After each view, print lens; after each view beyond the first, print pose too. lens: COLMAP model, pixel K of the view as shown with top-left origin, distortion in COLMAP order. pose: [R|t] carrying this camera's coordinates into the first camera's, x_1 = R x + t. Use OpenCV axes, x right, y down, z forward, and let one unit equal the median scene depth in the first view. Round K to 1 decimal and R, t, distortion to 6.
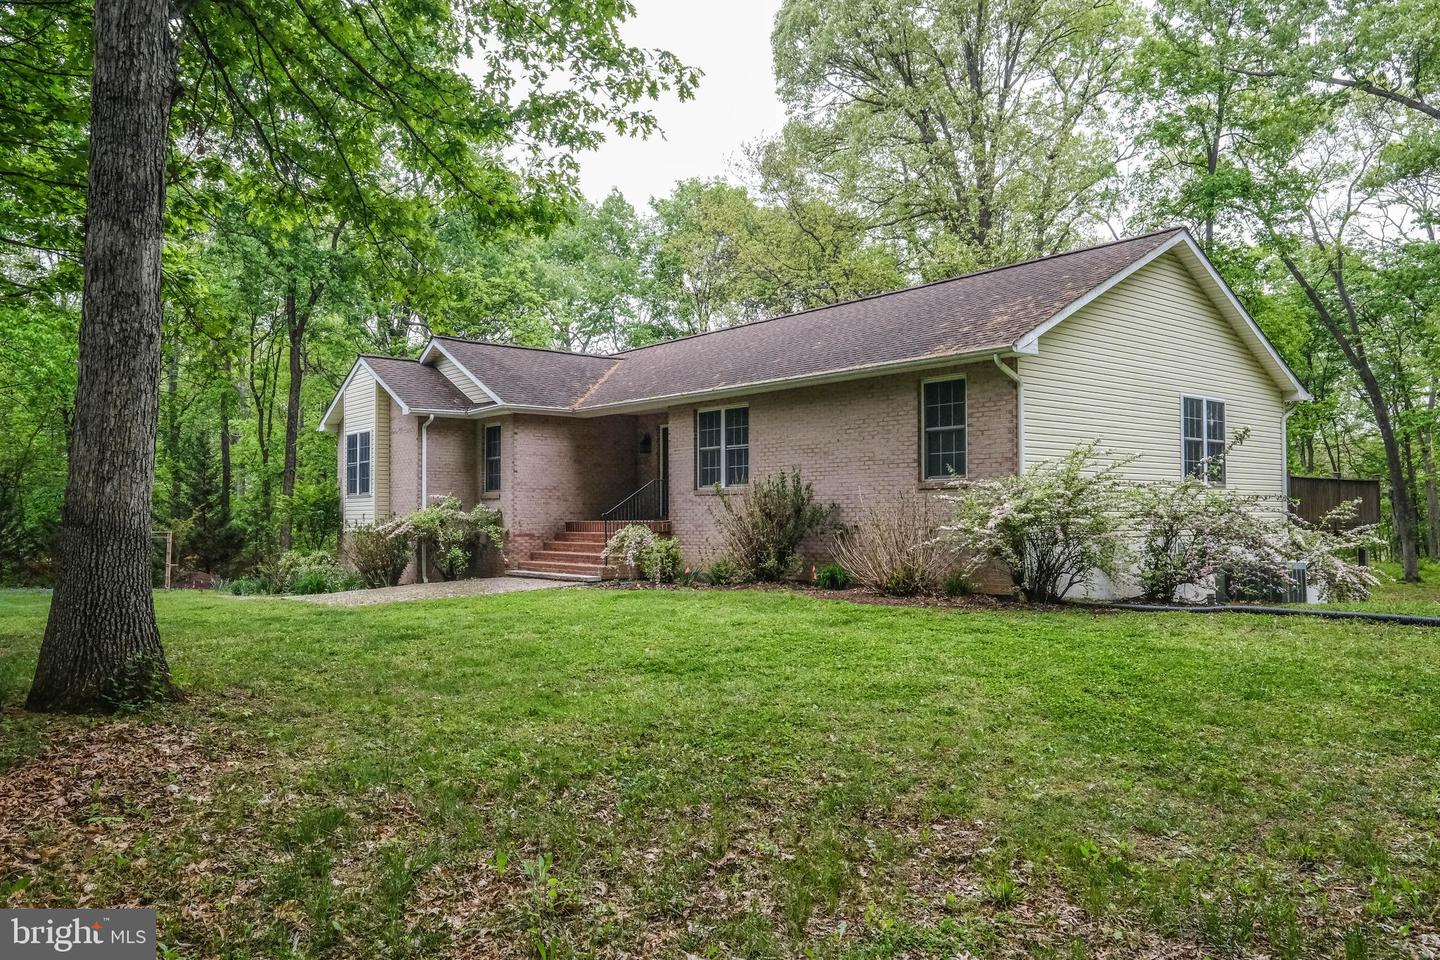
lens RADIAL K [[1025.1, 0, 720.5], [0, 1025.1, 483.2], [0, 0, 1]] dist [-0.000531, 0.000032]
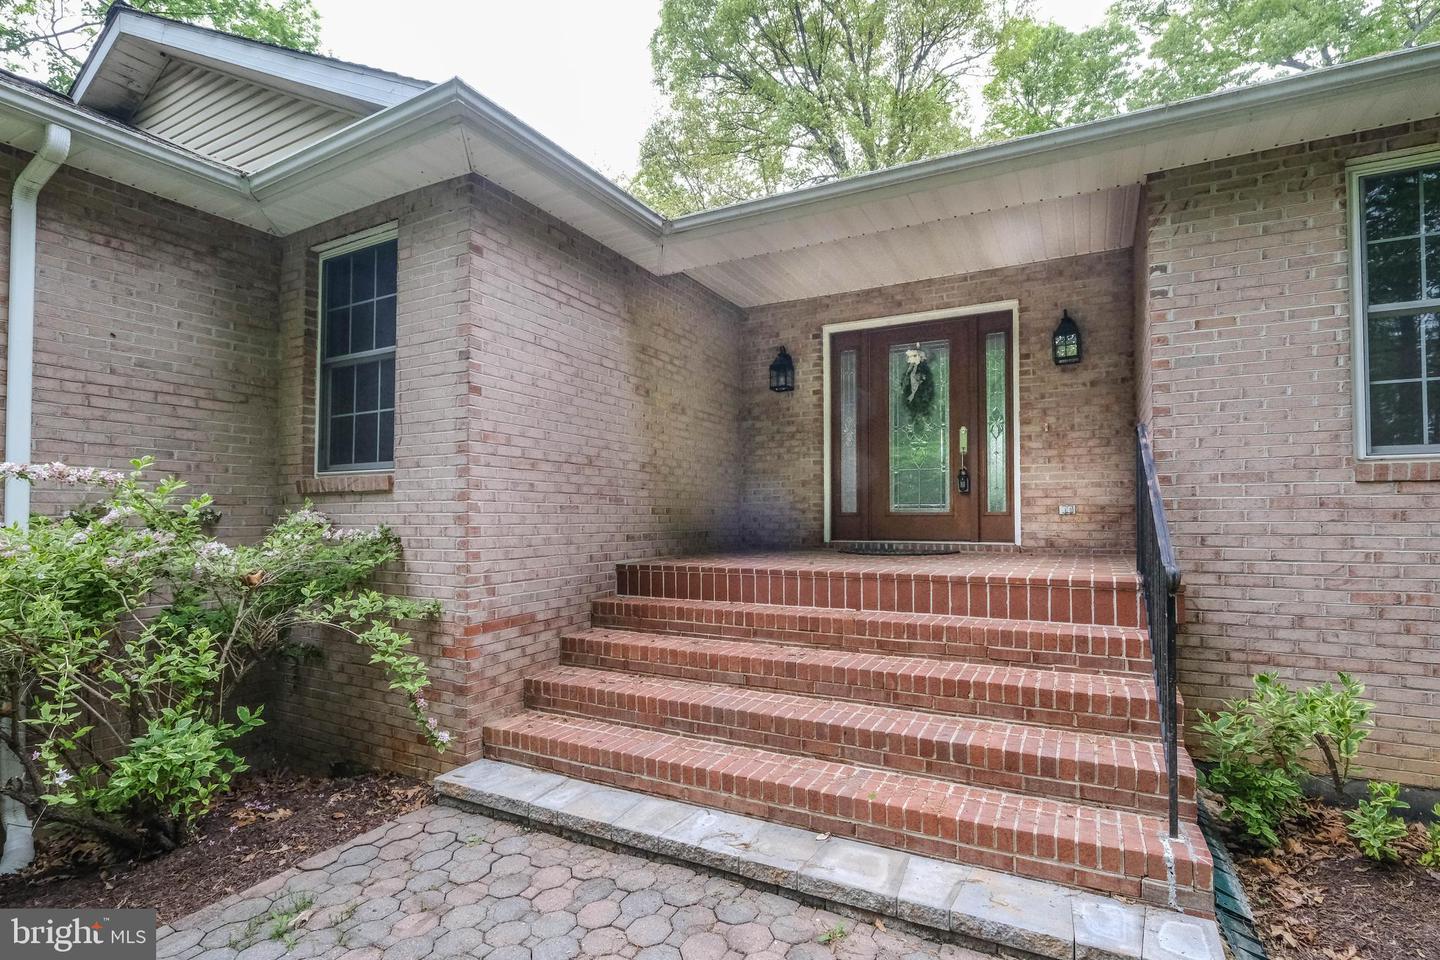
lens RADIAL K [[639.6, 0, 770.1], [0, 639.6, 494.8], [0, 0, 1]] dist [-0.002732, -0.000408]
pose [[0.895453, 0.015735, 0.444877, -0.201619], [-0.008541, 0.999798, -0.018171, 0.018503], [-0.445073, 0.012471, 0.895407, 0.804395]]
